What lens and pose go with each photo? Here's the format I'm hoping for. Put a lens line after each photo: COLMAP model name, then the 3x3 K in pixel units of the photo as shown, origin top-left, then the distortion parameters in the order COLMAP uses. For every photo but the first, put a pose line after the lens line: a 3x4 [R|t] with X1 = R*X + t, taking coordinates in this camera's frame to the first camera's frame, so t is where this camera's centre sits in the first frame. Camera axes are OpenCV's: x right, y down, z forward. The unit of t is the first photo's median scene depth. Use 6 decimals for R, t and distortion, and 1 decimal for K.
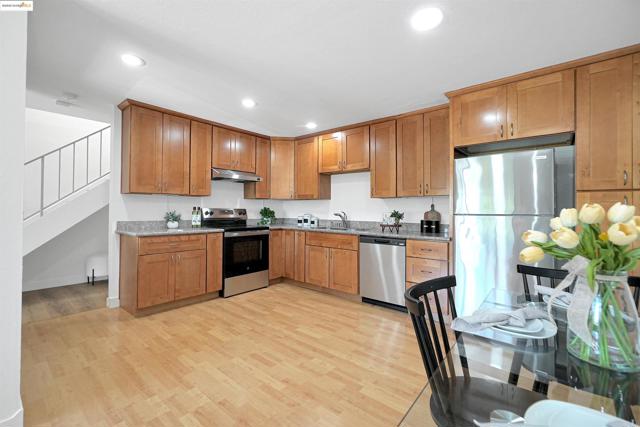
lens RADIAL K [[279.3, 0, 317.1], [0, 279.3, 208.2], [0, 0, 1]] dist [-0.001626, 0.000294]
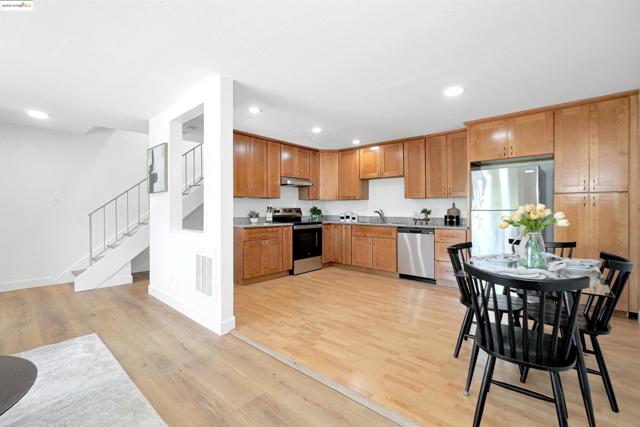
lens RADIAL K [[284.1, 0, 317.8], [0, 284.1, 212.3], [0, 0, 1]] dist [-0.008262, -0.000078]
pose [[0.999379, -0.008782, -0.034115, -0.168160], [0.009428, 0.999778, 0.018821, -0.001391], [0.033942, -0.019131, 0.999241, -0.331120]]
